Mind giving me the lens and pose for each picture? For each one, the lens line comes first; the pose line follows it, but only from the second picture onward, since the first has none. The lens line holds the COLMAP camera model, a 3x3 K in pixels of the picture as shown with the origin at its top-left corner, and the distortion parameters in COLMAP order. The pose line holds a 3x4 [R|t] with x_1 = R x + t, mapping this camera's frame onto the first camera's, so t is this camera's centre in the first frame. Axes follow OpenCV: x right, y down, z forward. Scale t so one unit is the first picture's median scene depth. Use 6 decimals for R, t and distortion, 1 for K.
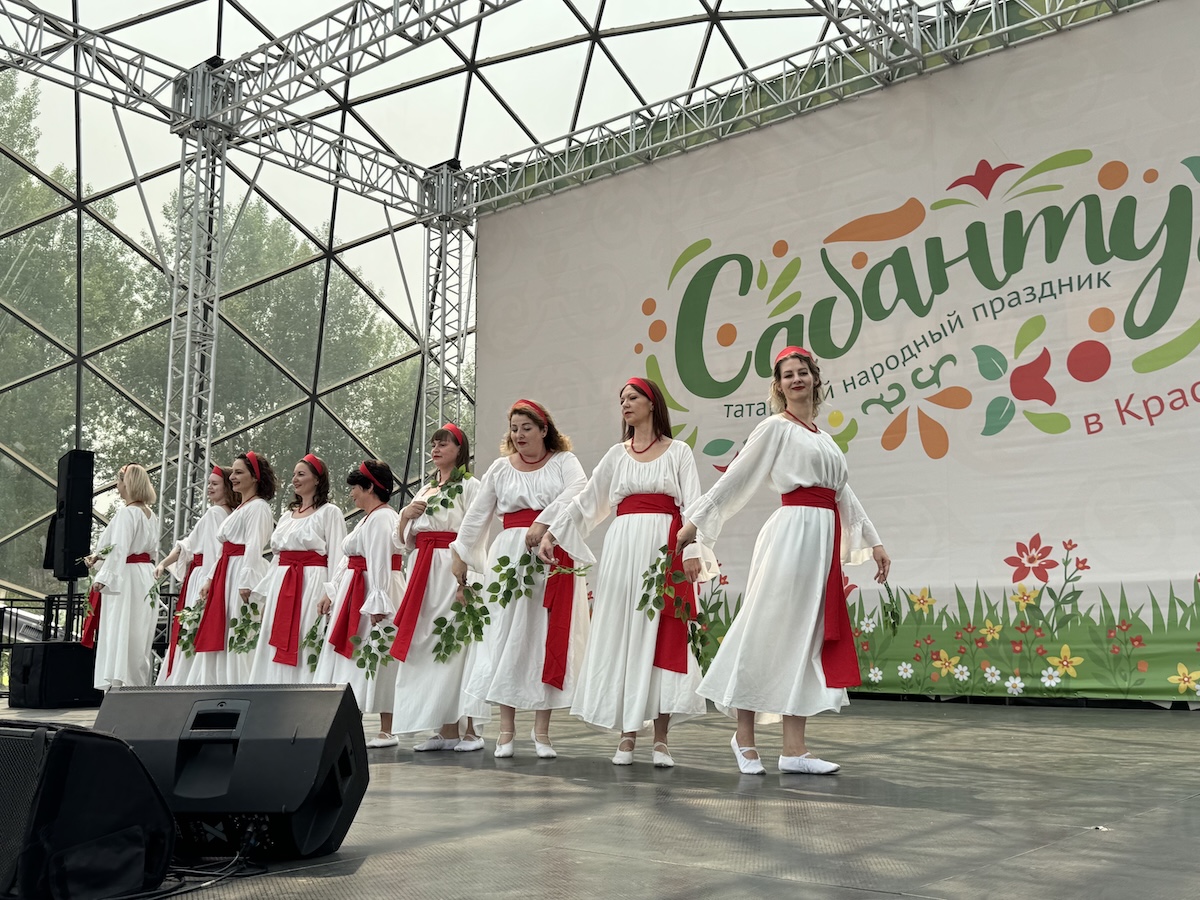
lens RADIAL K [[1245.4, 0, 601.7], [0, 1245.4, 442.0], [0, 0, 1]] dist [0.083563, 0.000000]
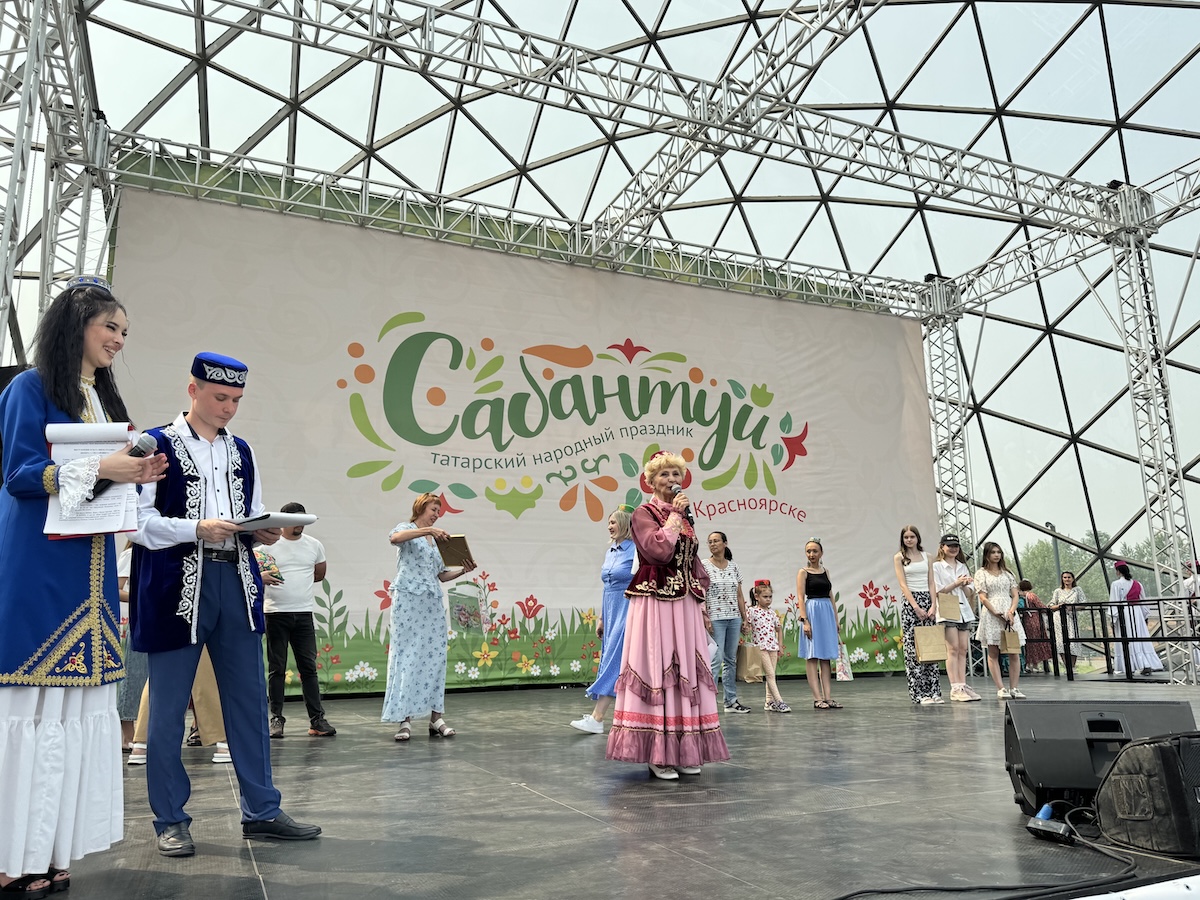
lens RADIAL K [[865.3, 0, 580.1], [0, 865.3, 463.8], [0, 0, 1]] dist [0.088983, -0.011996]
pose [[0.443136, 0.183877, 0.877394, -0.653429], [-0.126519, 0.981769, -0.141852, 0.094052], [-0.887481, -0.048147, 0.458321, 0.542369]]
